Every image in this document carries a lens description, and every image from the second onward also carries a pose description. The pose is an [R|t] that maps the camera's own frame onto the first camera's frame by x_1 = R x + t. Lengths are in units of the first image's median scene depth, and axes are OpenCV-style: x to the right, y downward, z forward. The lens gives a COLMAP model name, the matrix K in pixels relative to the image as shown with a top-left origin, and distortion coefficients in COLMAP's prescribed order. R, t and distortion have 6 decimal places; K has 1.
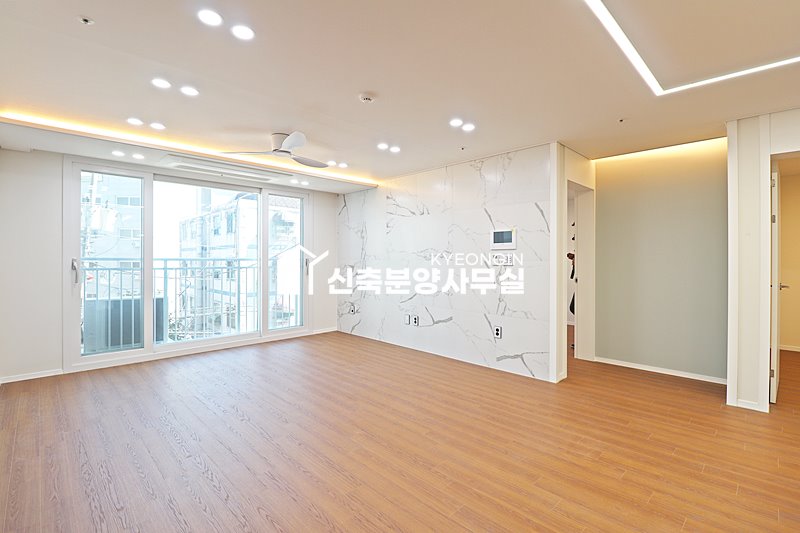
lens RADIAL K [[371.4, 0, 400.9], [0, 371.4, 257.7], [0, 0, 1]] dist [-0.004484, -0.000160]
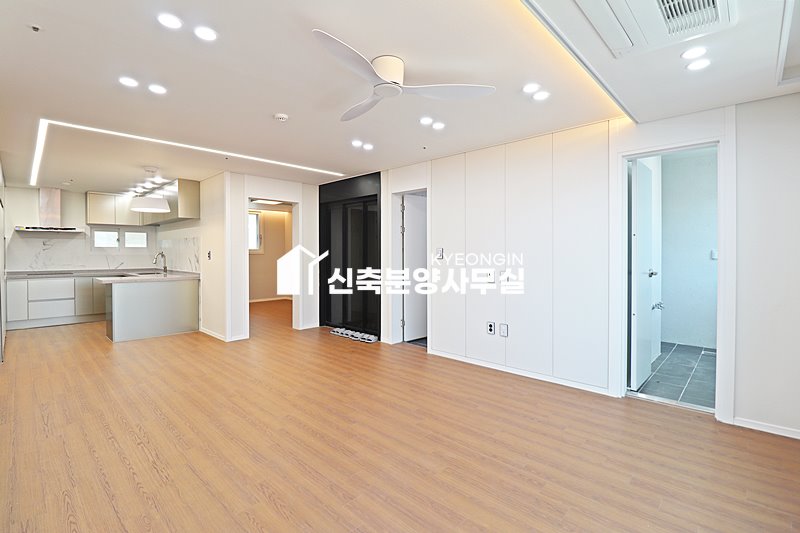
lens RADIAL K [[369.9, 0, 397.9], [0, 369.9, 259.1], [0, 0, 1]] dist [-0.003175, -0.011766]
pose [[-0.999771, 0.001549, -0.021354, -0.298262], [0.001166, 0.999838, 0.017945, -0.002919], [0.021379, 0.017916, -0.999611, 1.492634]]
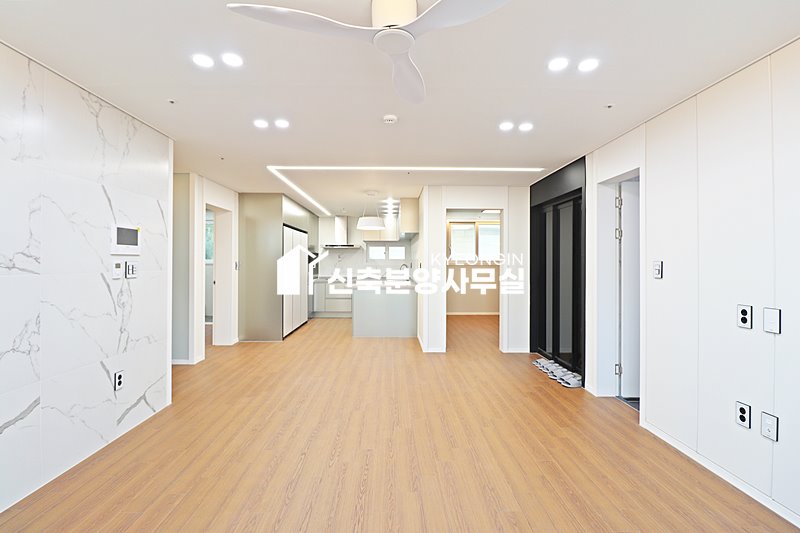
lens RADIAL K [[369.9, 0, 397.9], [0, 369.9, 259.1], [0, 0, 1]] dist [-0.003175, -0.011766]
pose [[-0.723350, 0.004021, 0.690469, -0.579560], [-0.003433, 0.999950, -0.009420, -0.010063], [-0.690473, -0.009184, -0.723300, 1.204084]]
